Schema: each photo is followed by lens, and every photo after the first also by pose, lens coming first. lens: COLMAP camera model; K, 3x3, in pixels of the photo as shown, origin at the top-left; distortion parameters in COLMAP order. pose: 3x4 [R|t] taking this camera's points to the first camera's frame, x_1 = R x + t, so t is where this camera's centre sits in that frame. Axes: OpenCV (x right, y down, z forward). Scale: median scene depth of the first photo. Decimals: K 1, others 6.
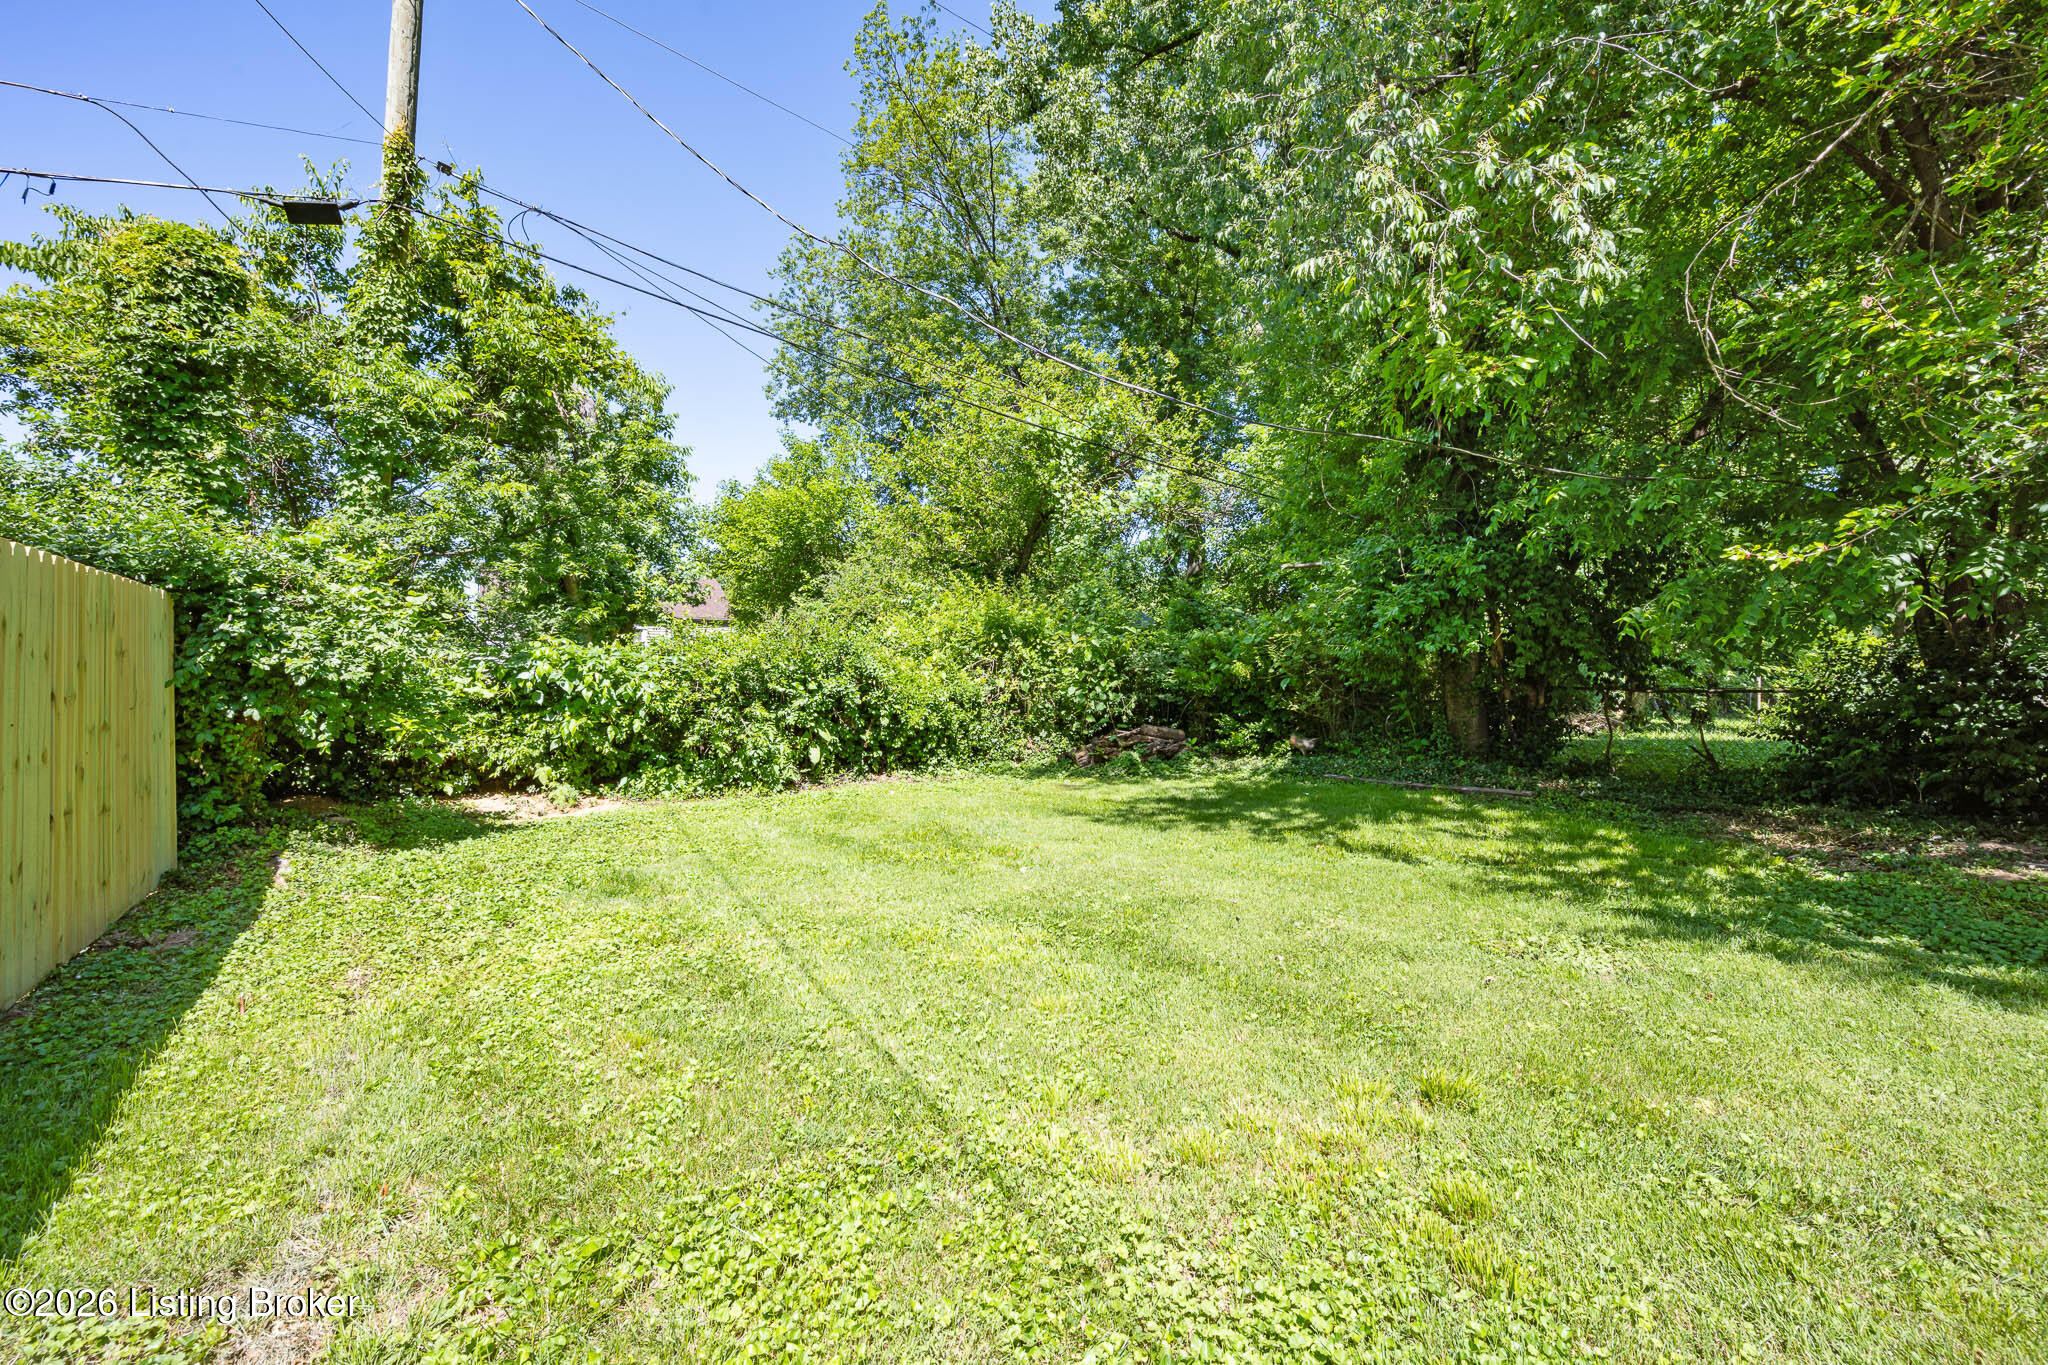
lens RADIAL K [[835.5, 0, 1016.8], [0, 835.5, 680.6], [0, 0, 1]] dist [0.000496, -0.000091]
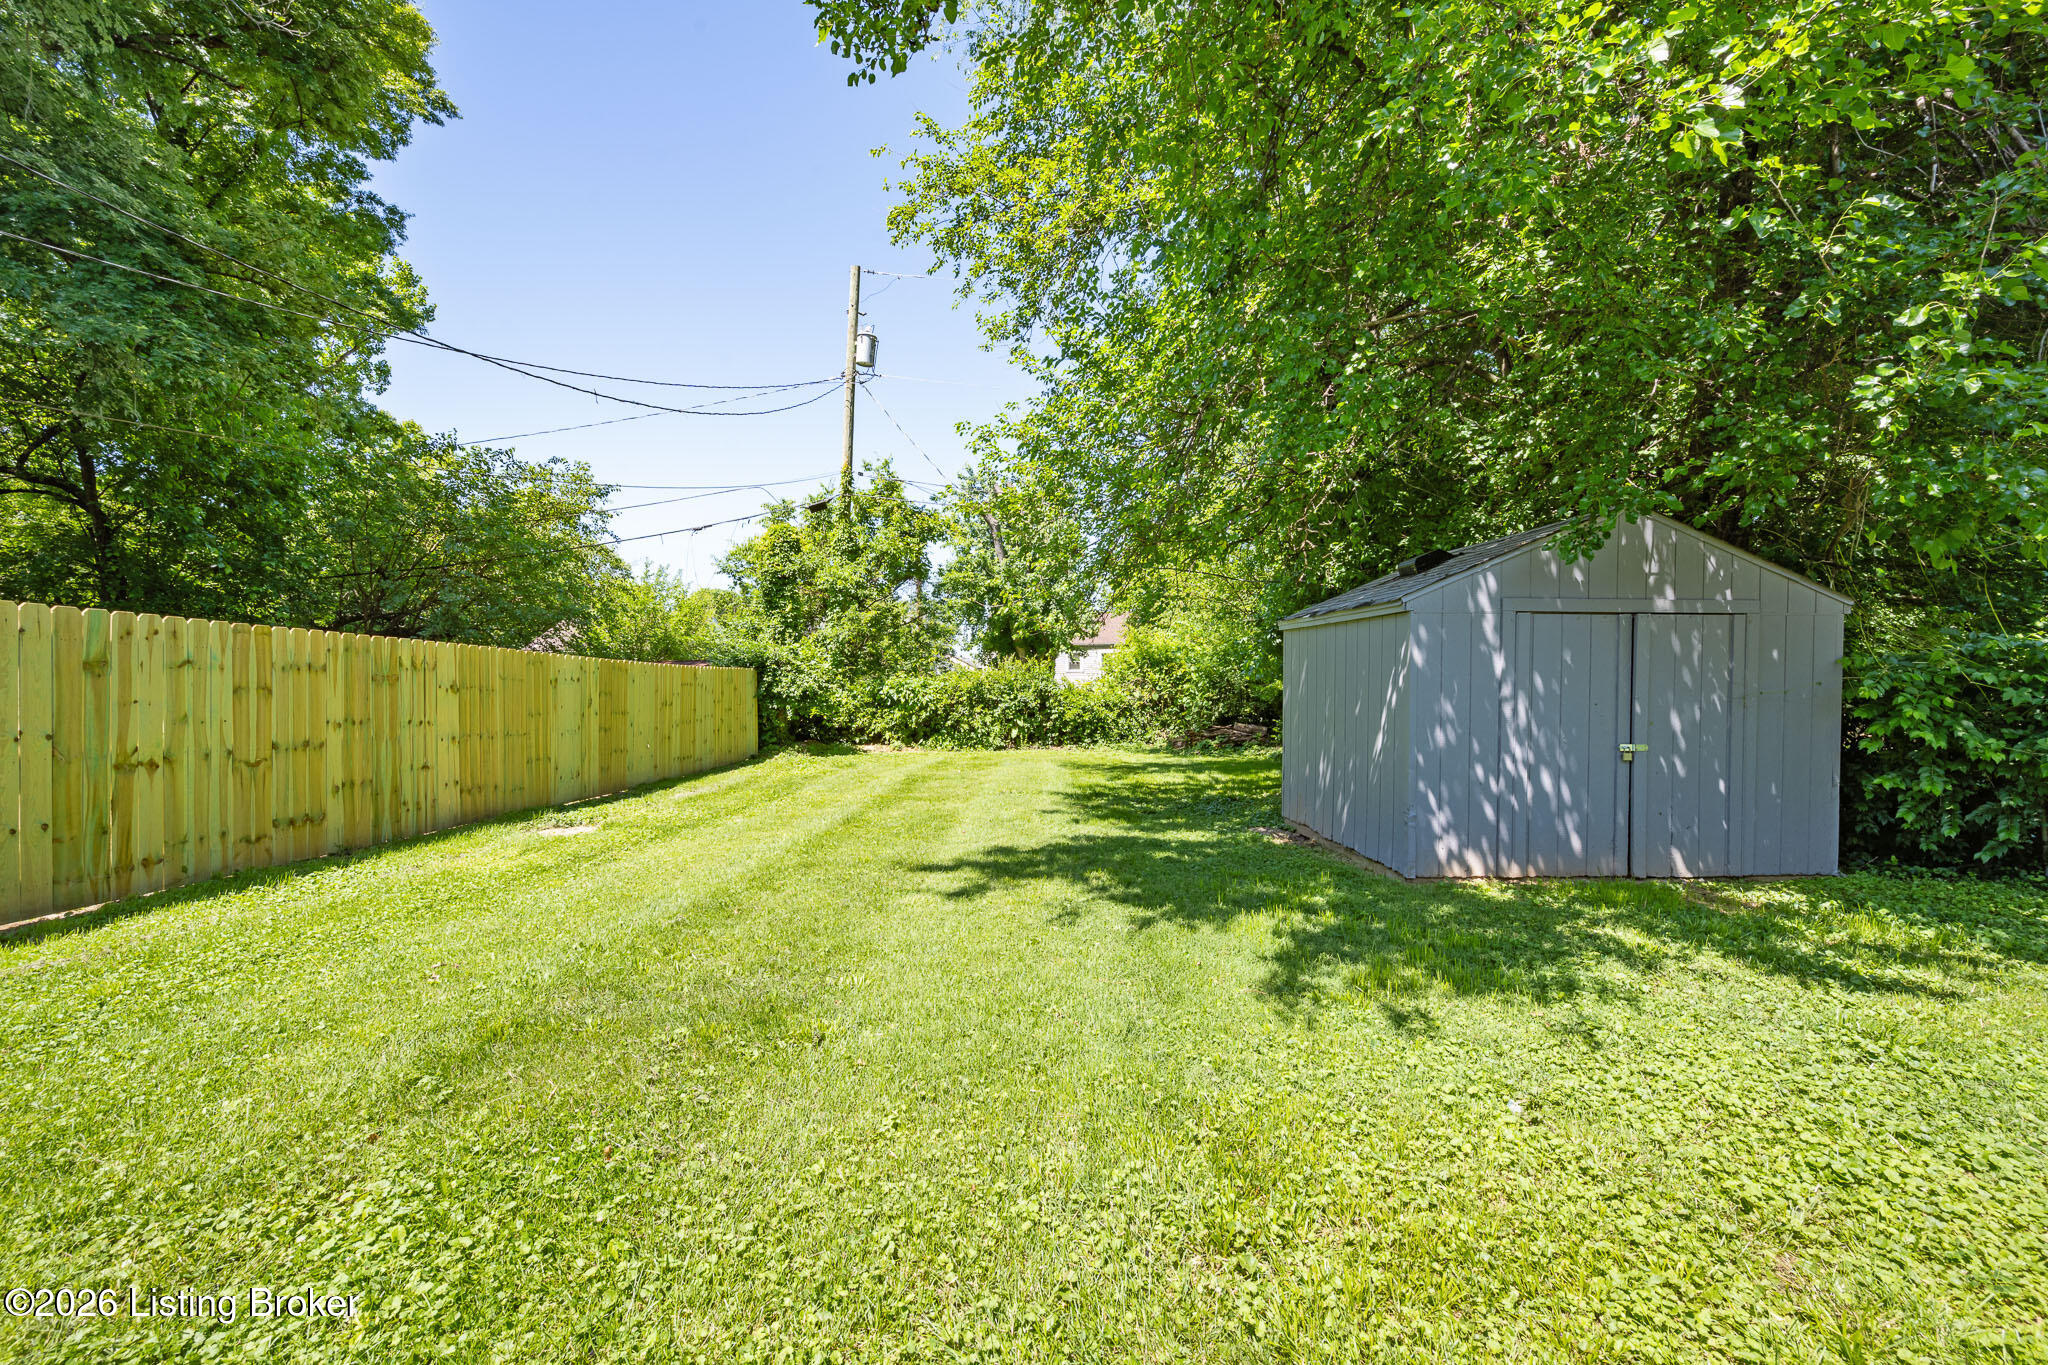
lens RADIAL K [[835.5, 0, 1016.8], [0, 835.5, 680.6], [0, 0, 1]] dist [0.000496, -0.000091]
pose [[0.798963, -0.008525, -0.601319, 0.966784], [0.005217, 0.999960, -0.007244, -0.017607], [0.601357, 0.002650, 0.798976, -0.543969]]
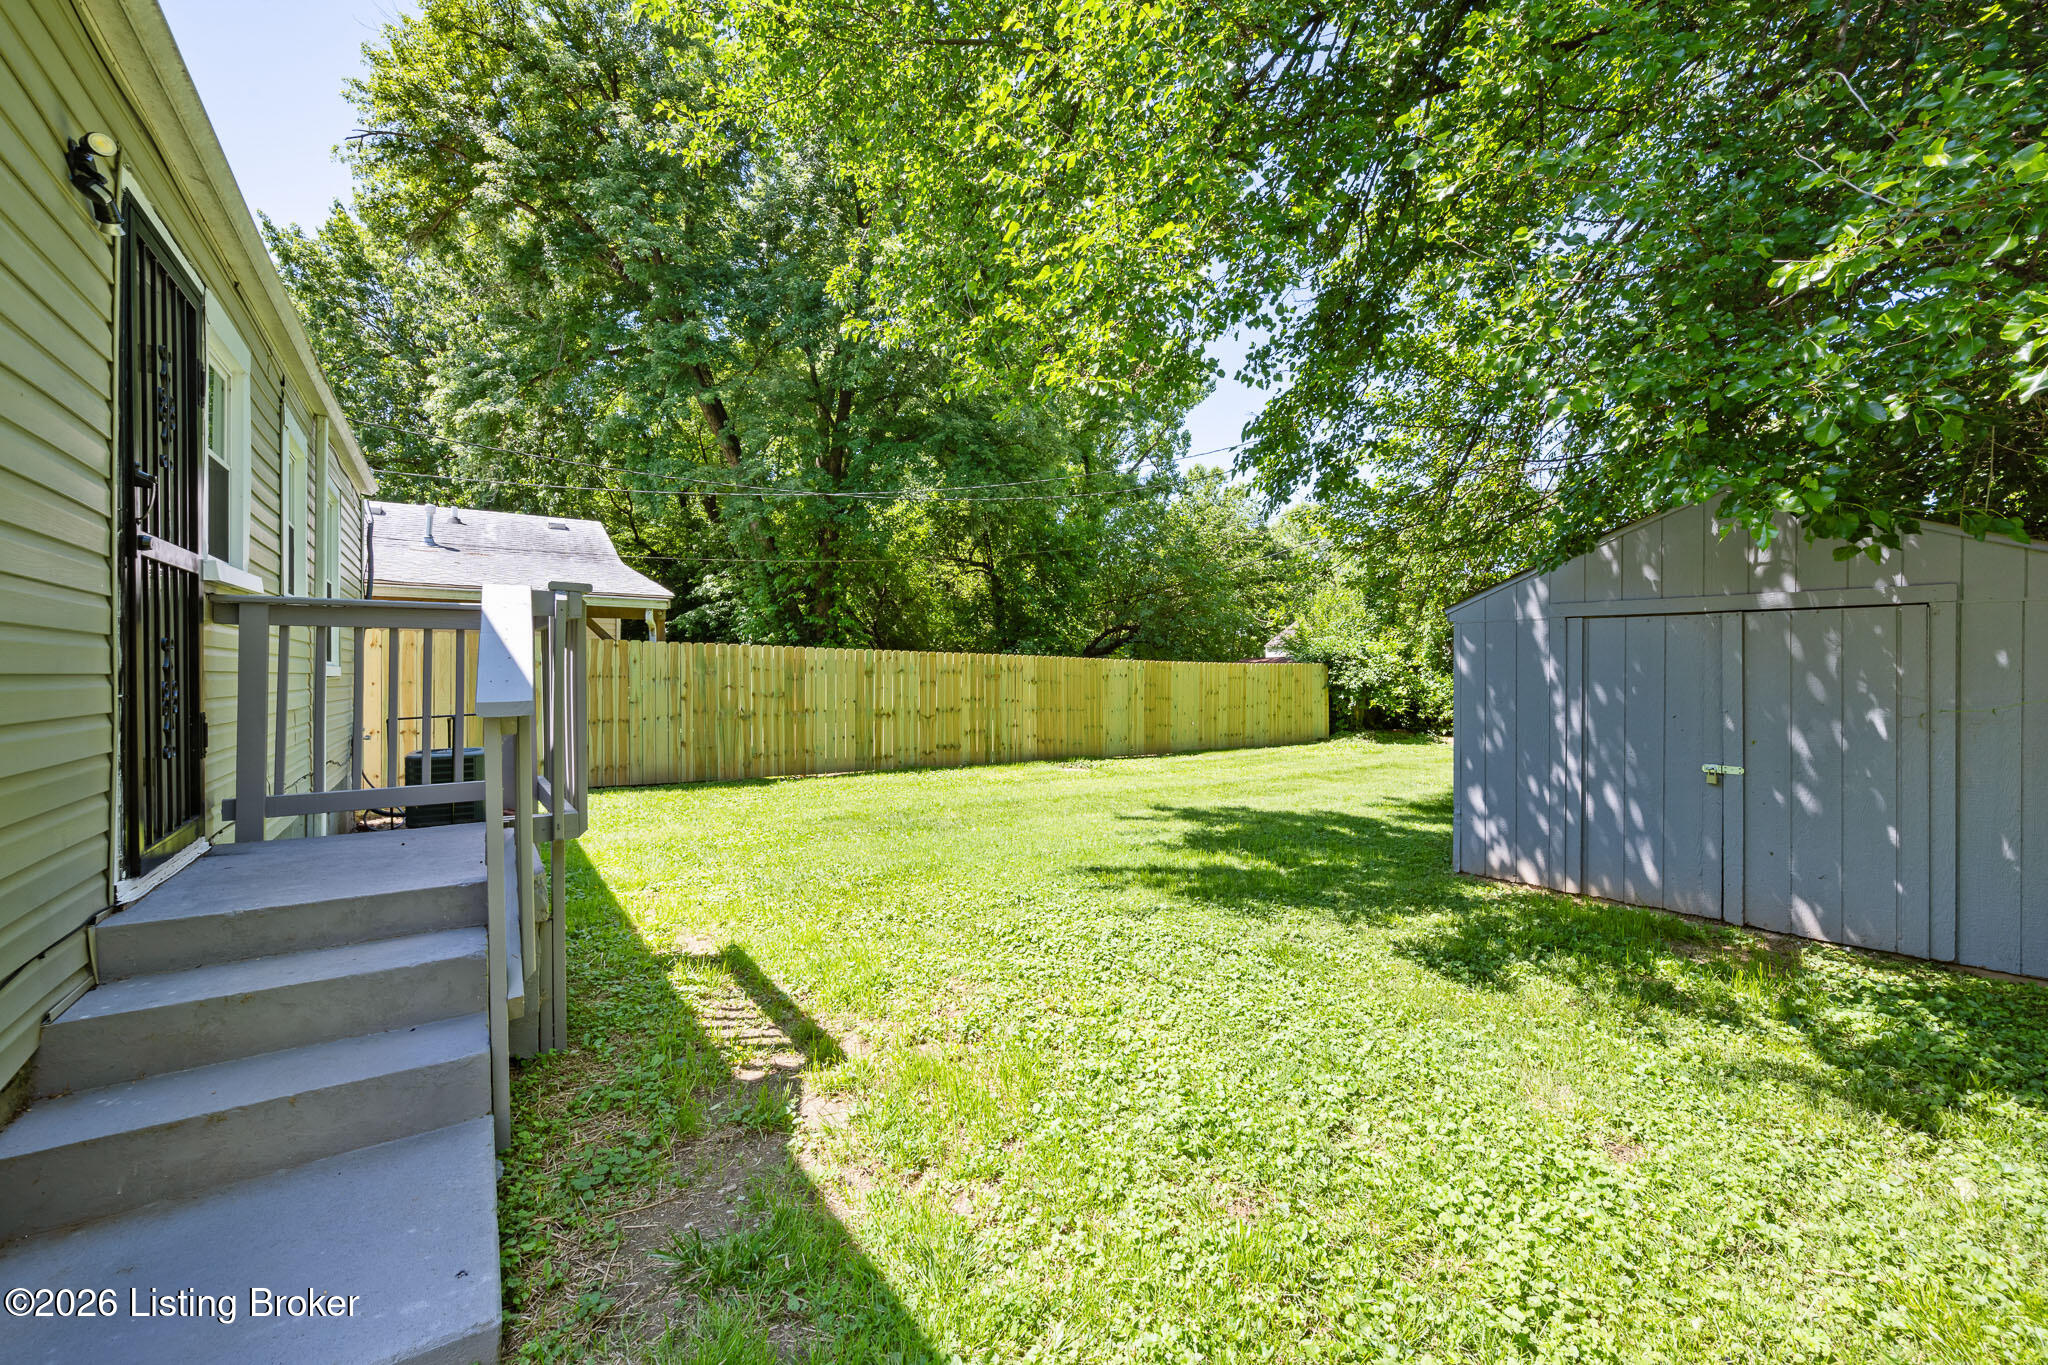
lens RADIAL K [[835.5, 0, 1016.8], [0, 835.5, 680.6], [0, 0, 1]] dist [0.000496, -0.000091]
pose [[-0.008806, 0.006387, -0.999941, 1.519038], [0.000978, 0.999979, 0.006378, -0.031296], [0.999961, -0.000922, -0.008812, -0.198525]]
